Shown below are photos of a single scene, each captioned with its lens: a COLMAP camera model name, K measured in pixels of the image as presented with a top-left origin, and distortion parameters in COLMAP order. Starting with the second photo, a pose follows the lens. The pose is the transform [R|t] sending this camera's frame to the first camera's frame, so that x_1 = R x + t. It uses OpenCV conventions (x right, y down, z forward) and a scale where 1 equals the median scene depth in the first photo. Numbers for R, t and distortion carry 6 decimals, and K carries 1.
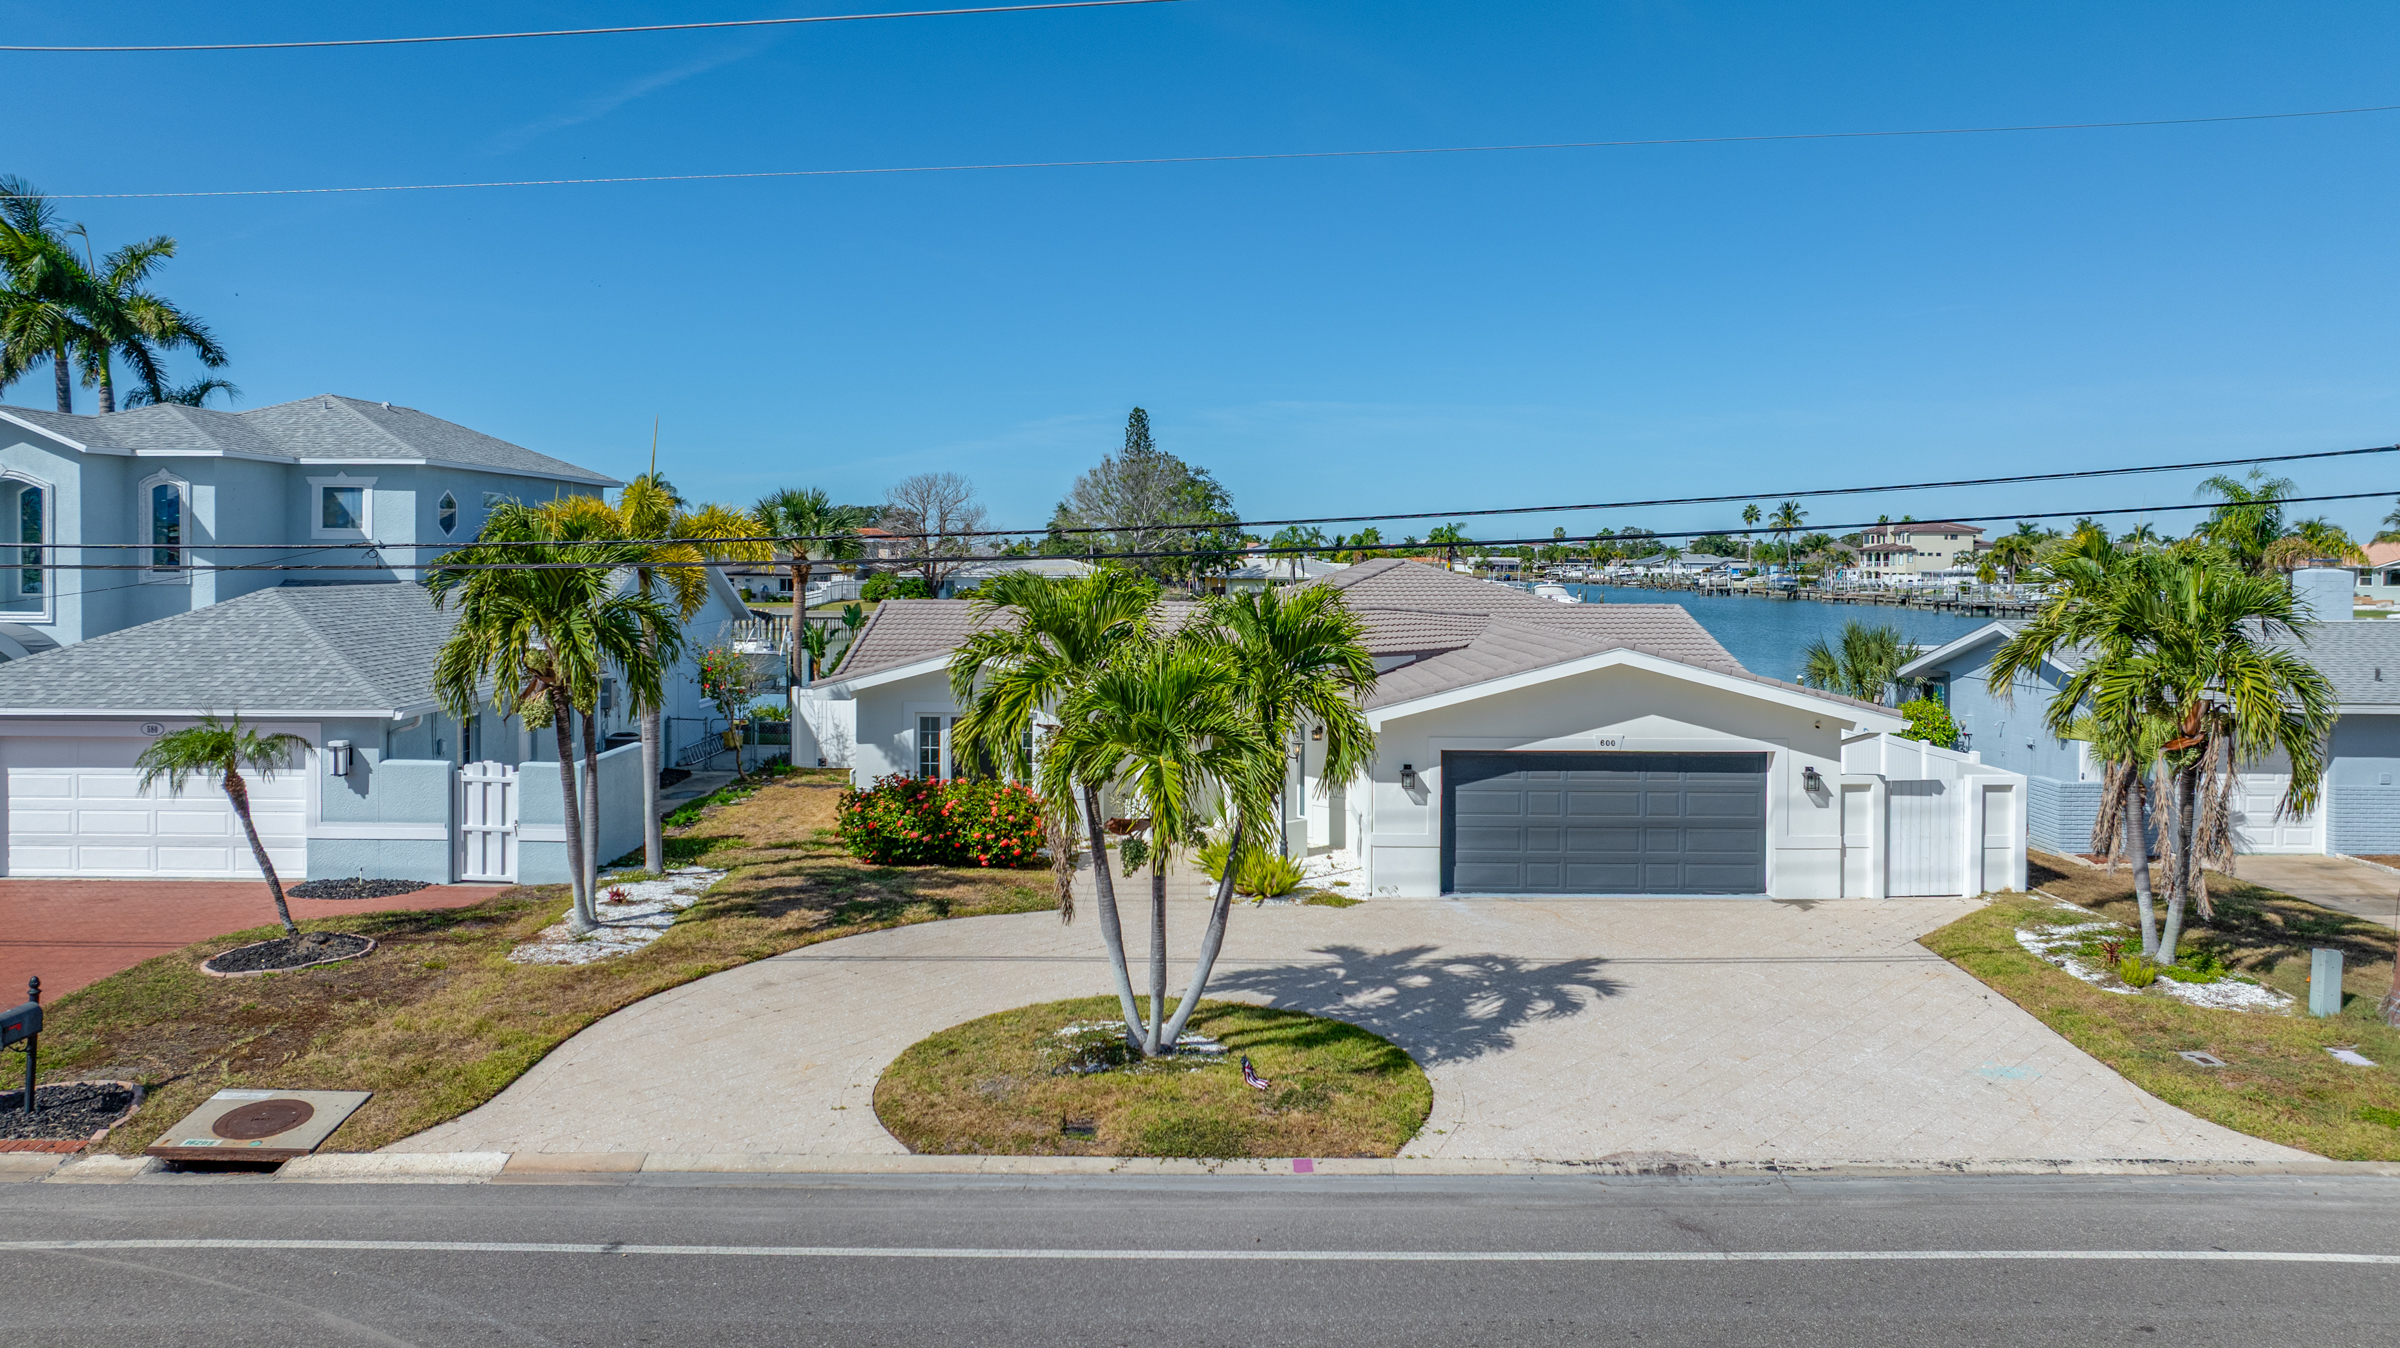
lens RADIAL K [[1736.6, 0, 1176.0], [0, 1736.6, 699.7], [0, 0, 1]] dist [-0.019946, 0.003232]
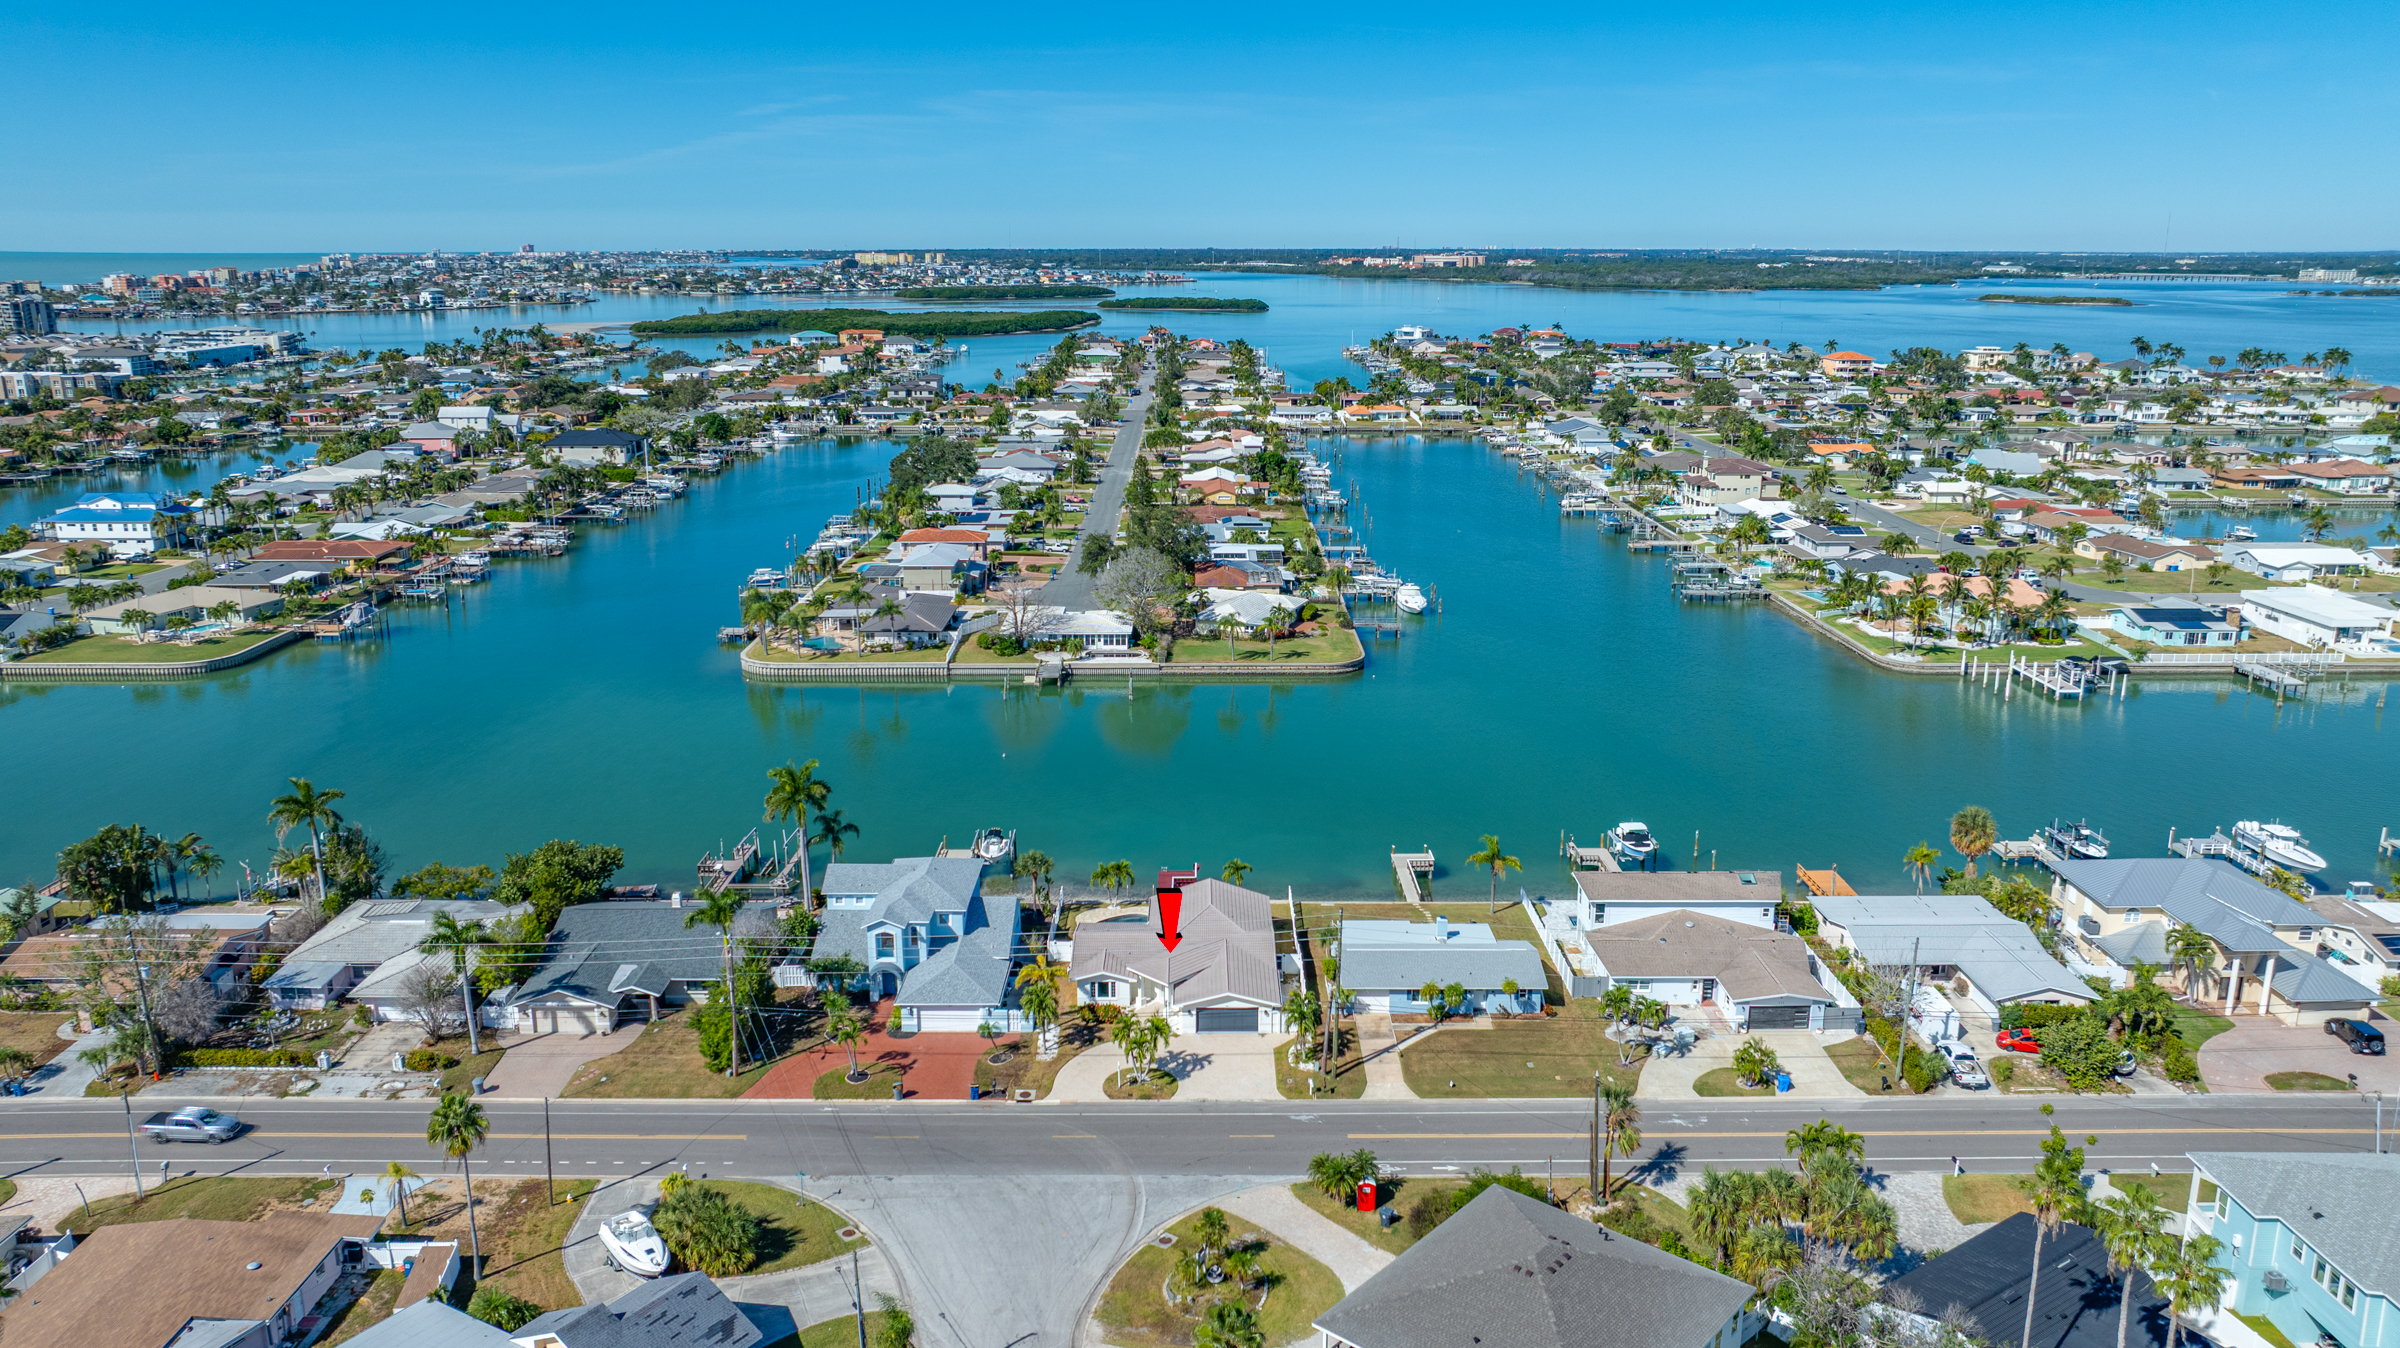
lens RADIAL K [[1982.2, 0, 1200.0], [0, 1982.2, 674.0], [0, 0, 1]] dist [-0.008318, -0.013325]
pose [[0.999967, -0.004464, 0.006800, 0.156987], [0.003147, 0.983155, 0.182745, -2.494327], [-0.007501, -0.182718, 0.983137, -5.709672]]
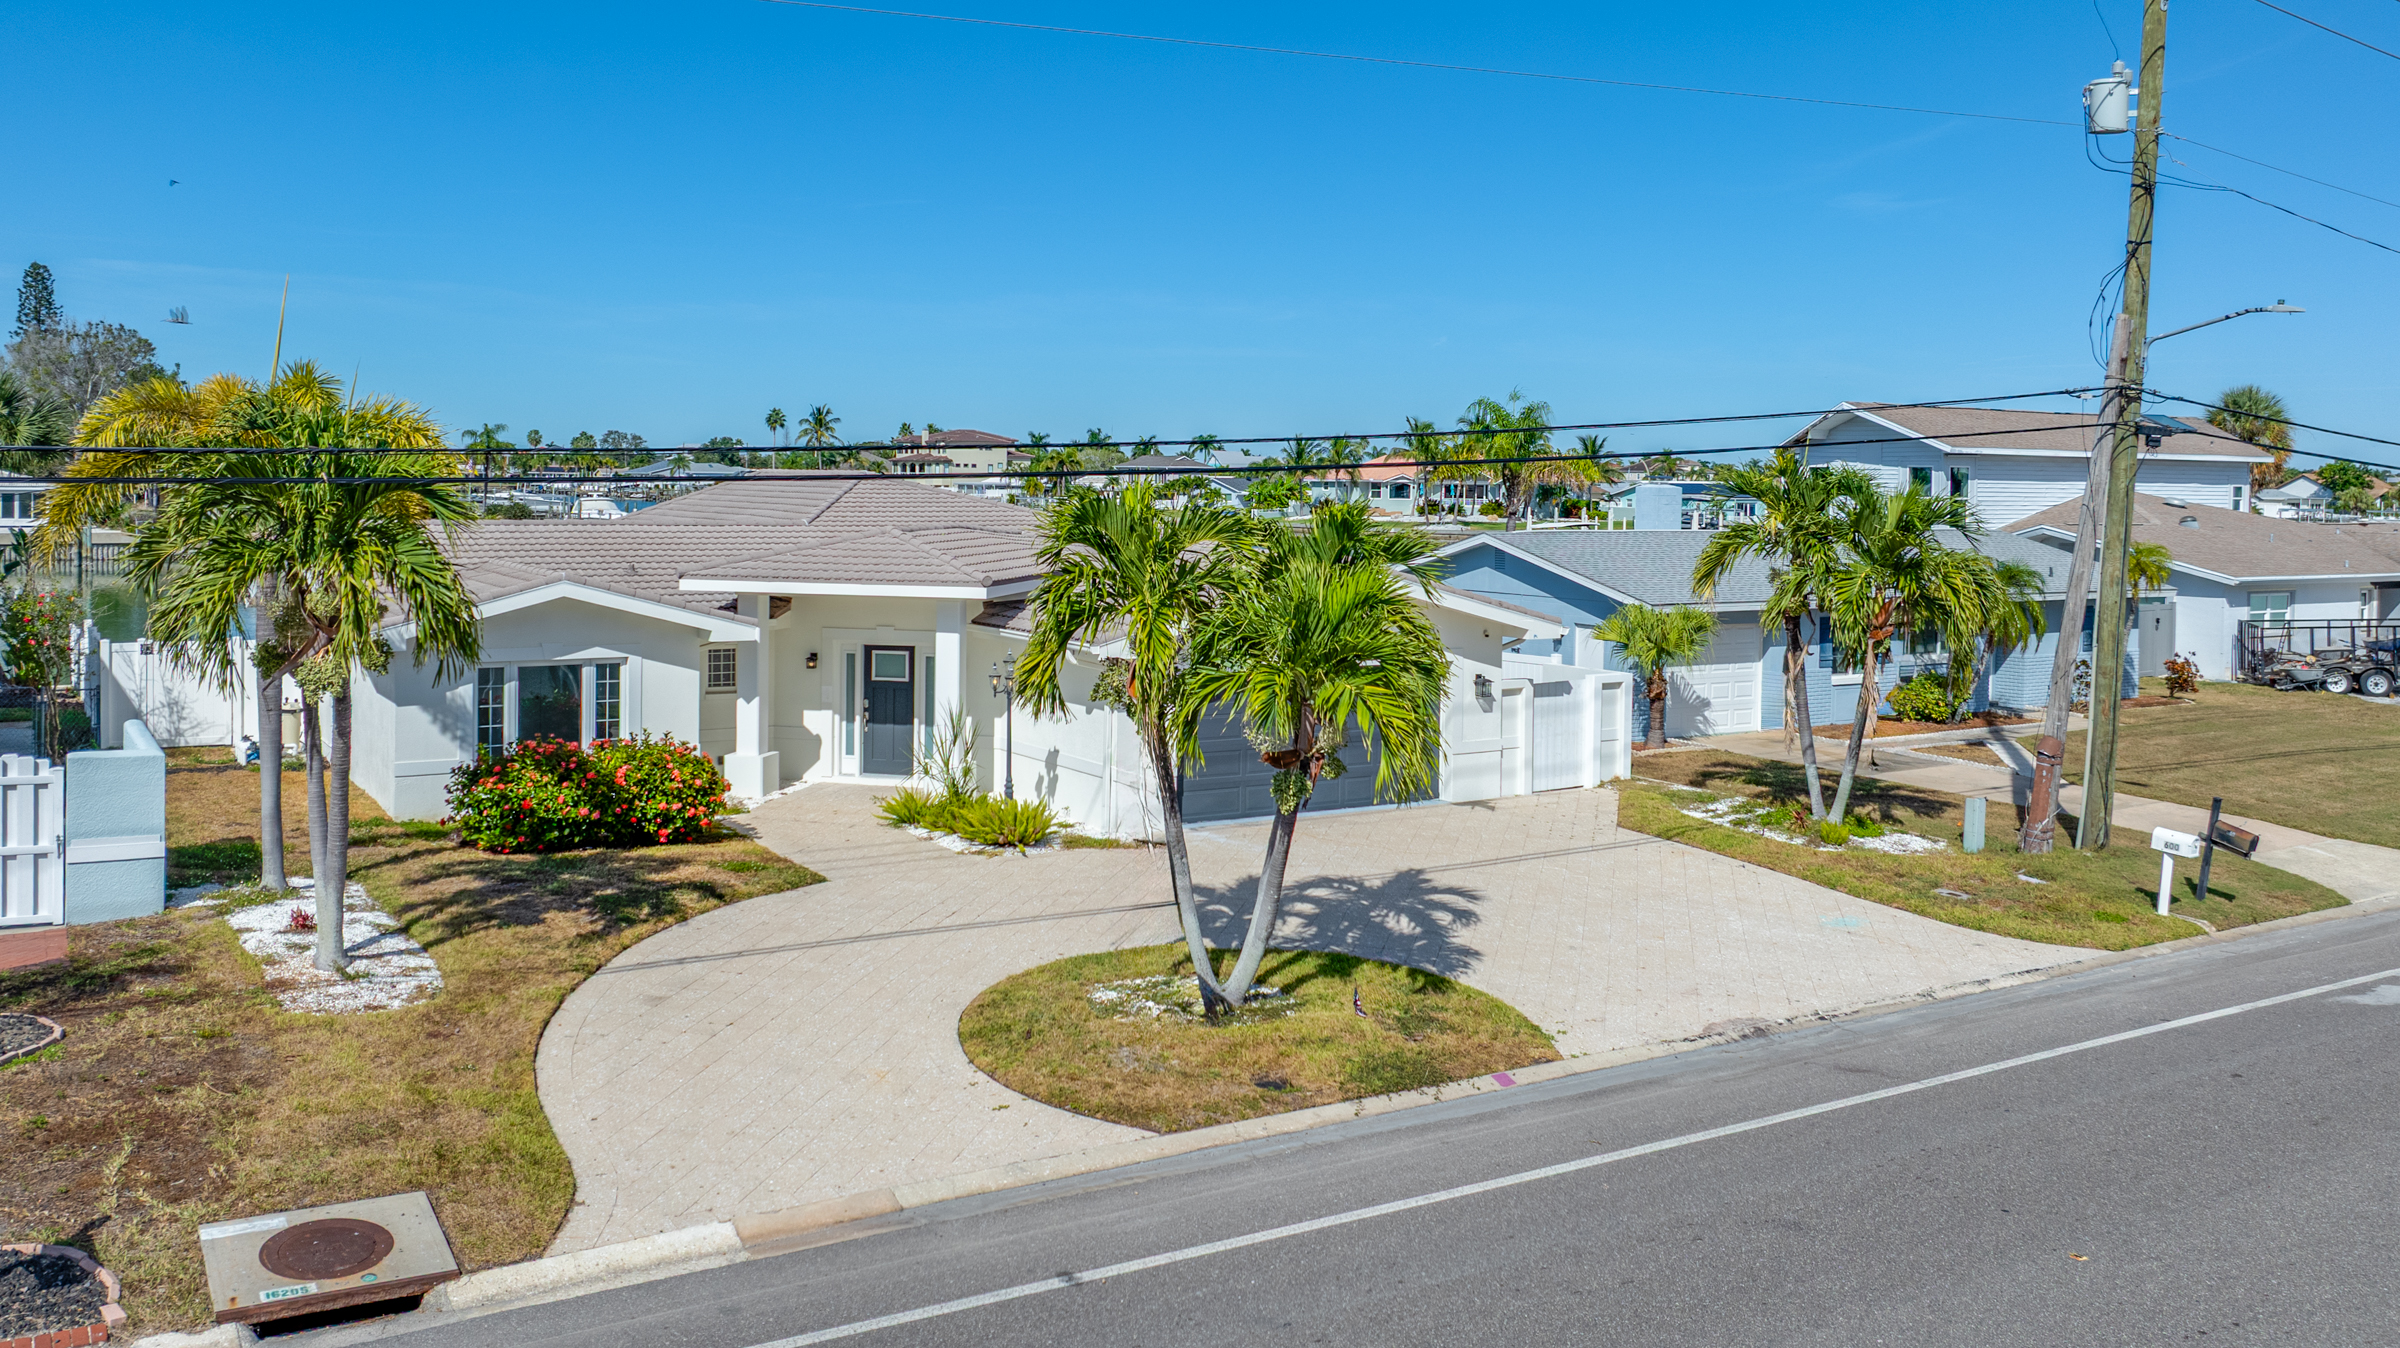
lens RADIAL K [[1982.2, 0, 1200.0], [0, 1982.2, 674.0], [0, 0, 1]] dist [-0.008318, -0.013325]
pose [[0.847909, -0.047043, 0.528051, -0.494056], [0.035109, 0.998851, 0.032610, -0.007490], [-0.528979, -0.009111, 0.848586, 0.087454]]
